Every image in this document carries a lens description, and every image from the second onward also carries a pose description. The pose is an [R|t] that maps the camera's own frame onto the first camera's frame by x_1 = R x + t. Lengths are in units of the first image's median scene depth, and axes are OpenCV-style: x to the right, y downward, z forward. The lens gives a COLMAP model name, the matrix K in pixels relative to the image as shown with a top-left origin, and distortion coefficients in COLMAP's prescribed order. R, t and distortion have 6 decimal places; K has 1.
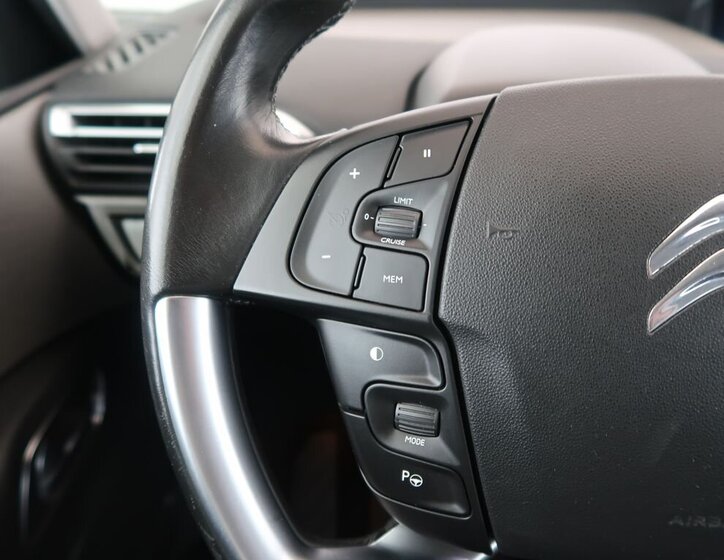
lens RADIAL K [[574.9, 0, 362.0], [0, 574.9, 280.0], [0, 0, 1]] dist [-0.007870, -0.002934]
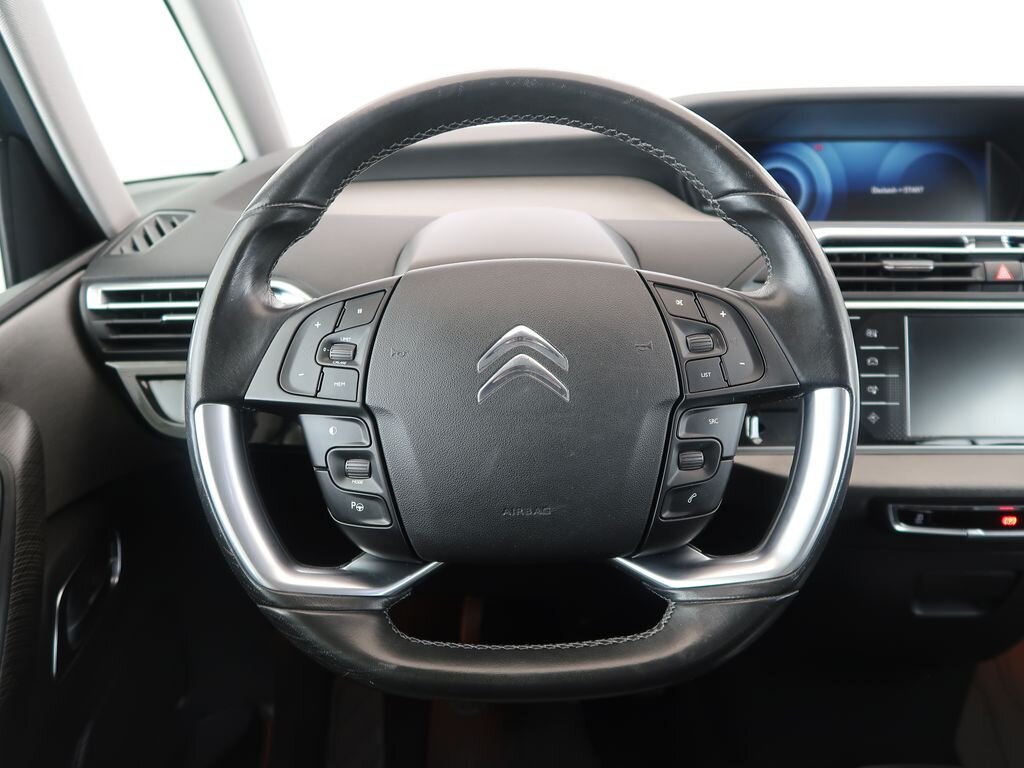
lens RADIAL K [[869.3, 0, 512.0], [0, 869.3, 384.0], [0, 0, 1]] dist [0.009224, -0.006441]
pose [[0.996785, -0.046644, 0.065143, 0.375322], [0.055316, 0.988832, -0.138391, 0.363416], [-0.057961, 0.141550, 0.988233, -1.494975]]
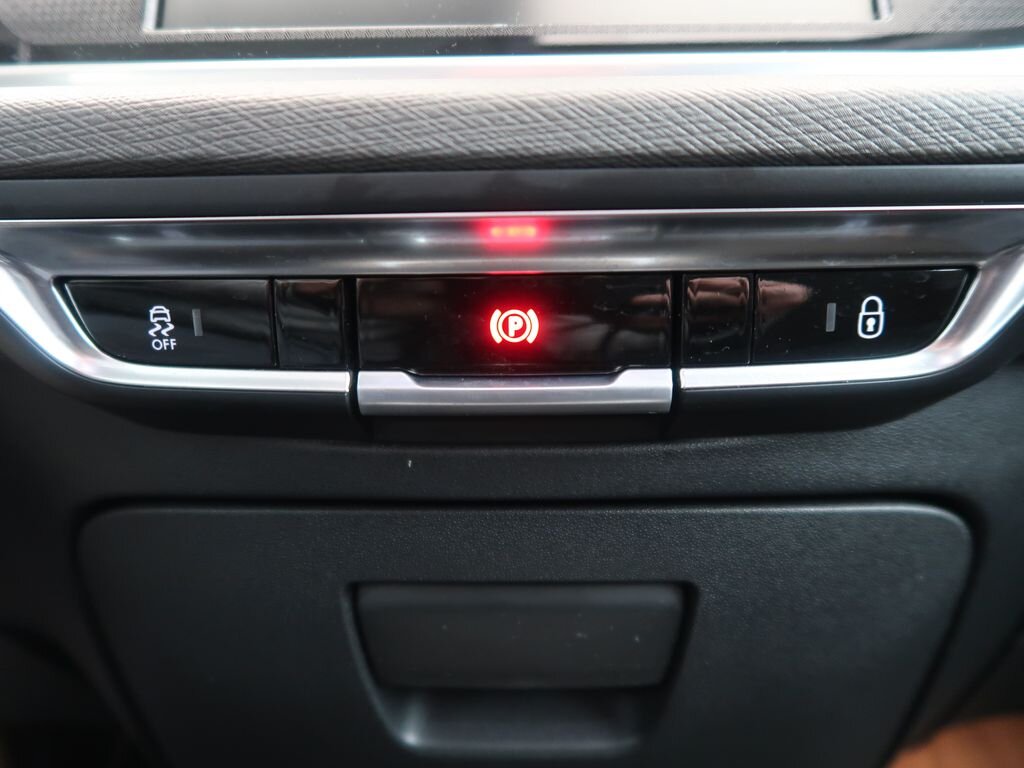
lens RADIAL K [[776.7, 0, 512.0], [0, 776.7, 384.0], [0, 0, 1]] dist [-0.004765, -0.005538]
pose [[0.997864, -0.044348, 0.047975, 2.560290], [0.057806, 0.941498, -0.332025, 0.847986], [-0.030444, 0.334089, 0.942050, 1.259117]]
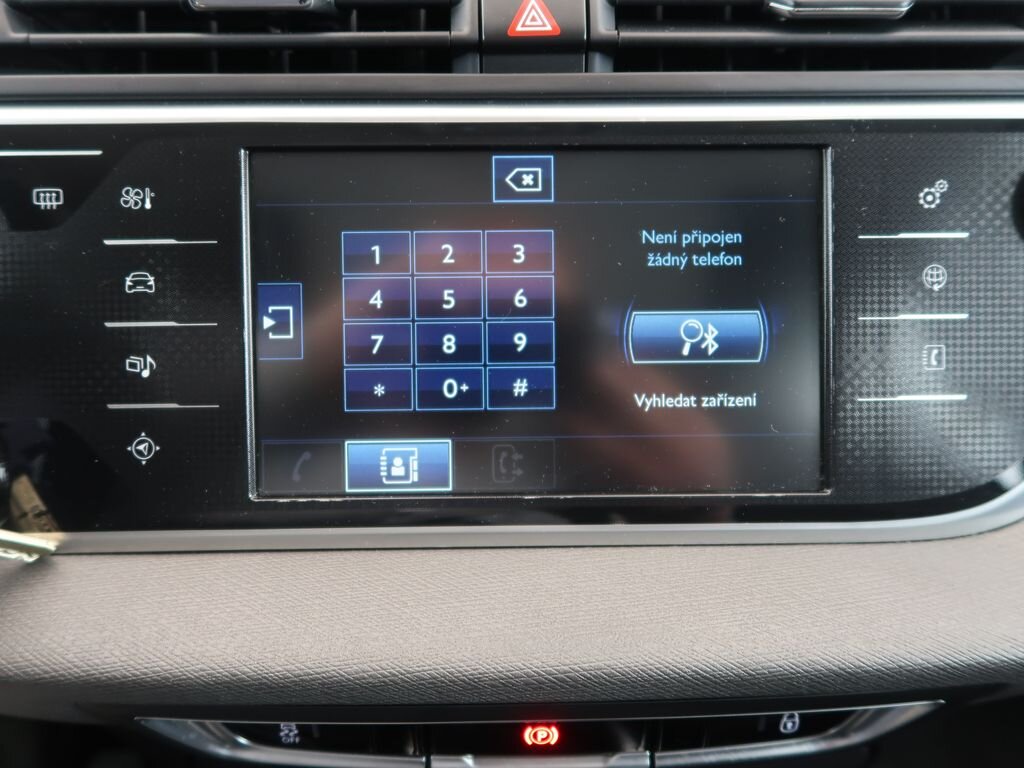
lens RADIAL K [[869.3, 0, 512.0], [0, 869.3, 384.0], [0, 0, 1]] dist [0.009224, -0.006441]
pose [[0.995951, -0.060032, 0.066914, 2.507558], [0.064126, 0.996087, -0.060809, 0.107383], [-0.063002, 0.064854, 0.995904, 0.701760]]
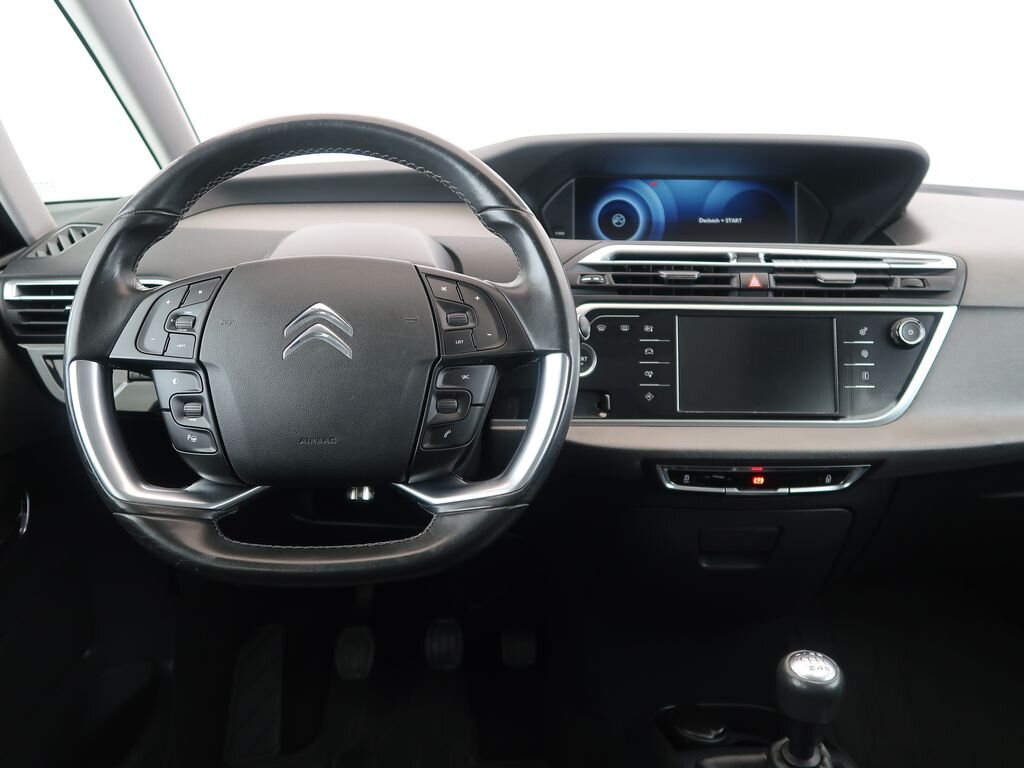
lens RADIAL K [[869.3, 0, 512.0], [0, 869.3, 384.0], [0, 0, 1]] dist [0.009224, -0.006441]
pose [[0.994568, -0.034472, 0.098220, 0.951495], [0.051906, 0.982131, -0.180902, 0.786445], [-0.090228, 0.185017, 0.978584, -2.297122]]
